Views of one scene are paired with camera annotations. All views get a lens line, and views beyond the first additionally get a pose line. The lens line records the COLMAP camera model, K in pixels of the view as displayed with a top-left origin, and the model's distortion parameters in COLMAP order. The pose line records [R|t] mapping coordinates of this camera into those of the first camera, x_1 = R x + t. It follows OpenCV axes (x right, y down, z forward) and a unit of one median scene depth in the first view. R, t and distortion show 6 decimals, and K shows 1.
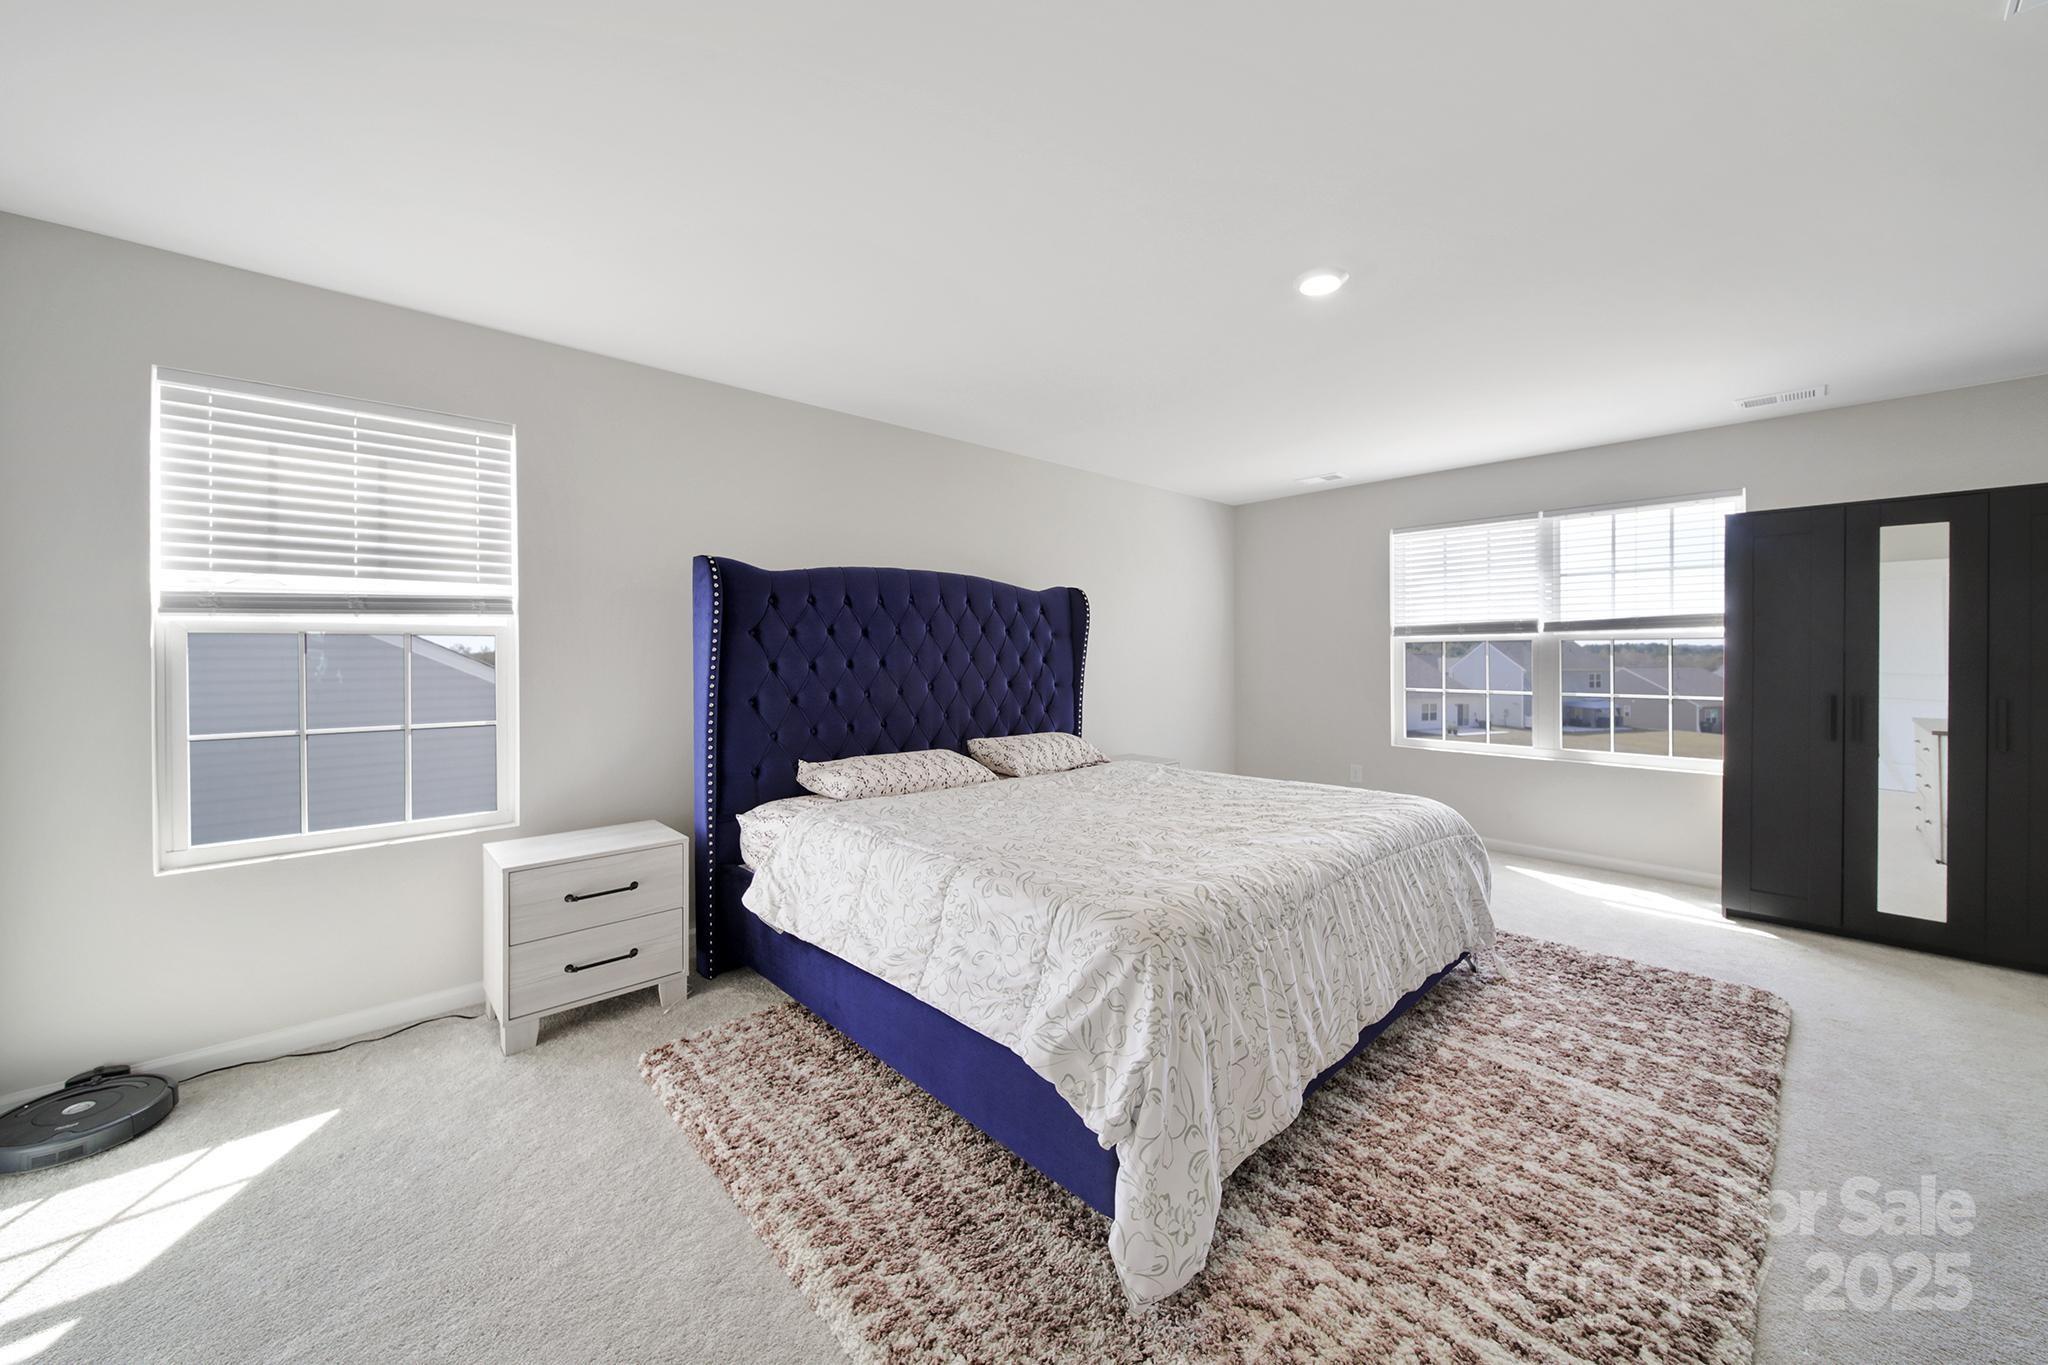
lens RADIAL K [[727.9, 0, 1015.9], [0, 727.9, 666.1], [0, 0, 1]] dist [-0.006127, -0.000321]
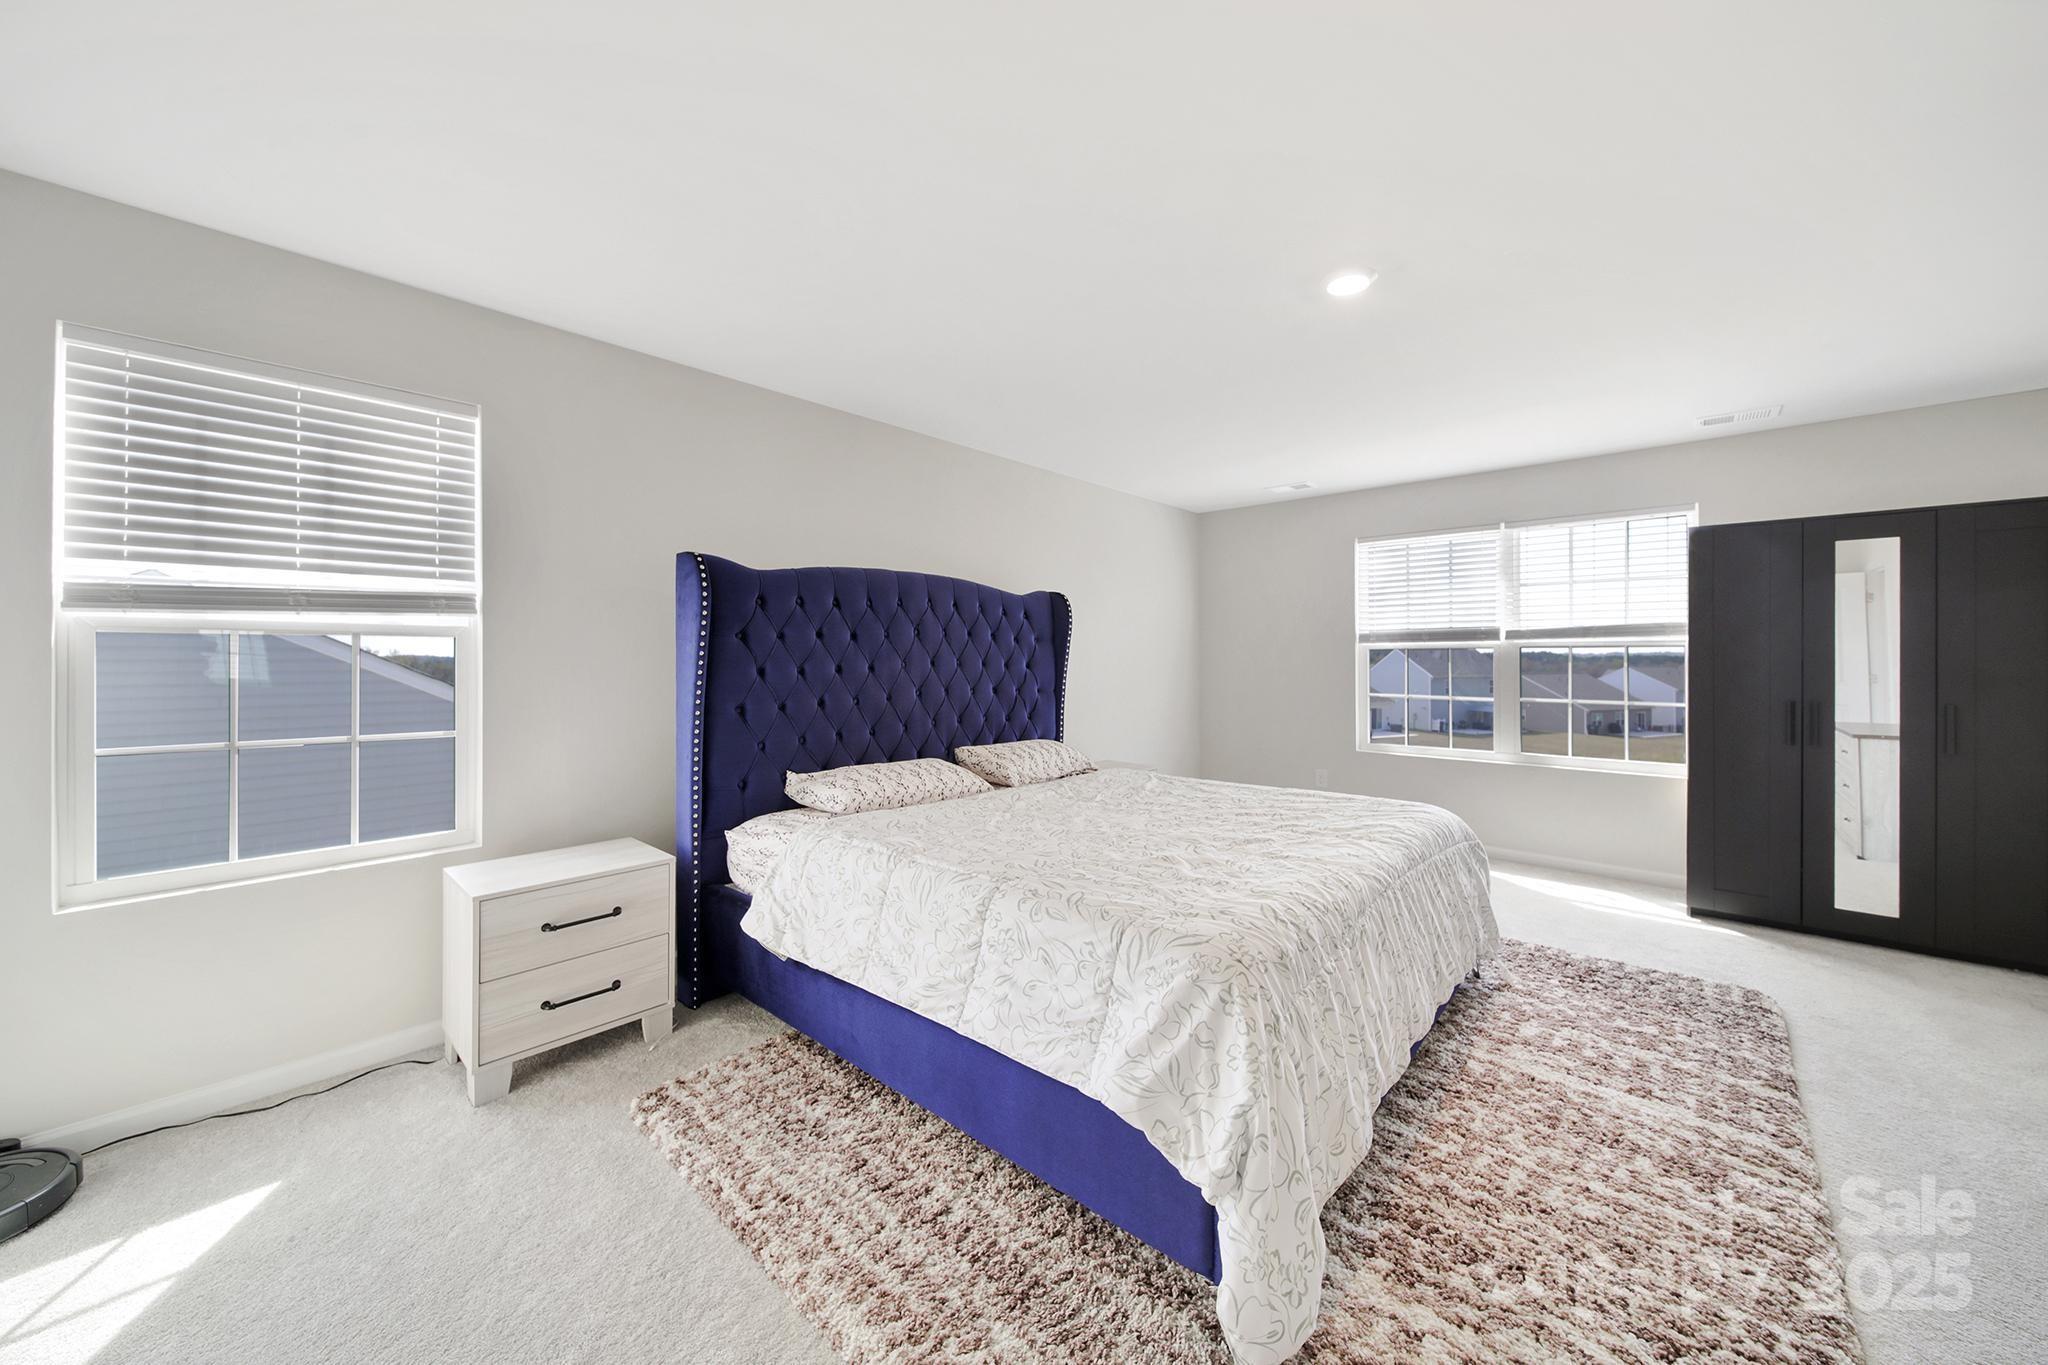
lens RADIAL K [[727.9, 0, 1015.9], [0, 727.9, 666.1], [0, 0, 1]] dist [-0.006127, -0.000321]
pose [[0.997551, 0.002877, 0.069890, -0.112215], [-0.002368, 0.999970, -0.007375, -0.000470], [-0.069909, 0.007192, 0.997527, 0.064660]]
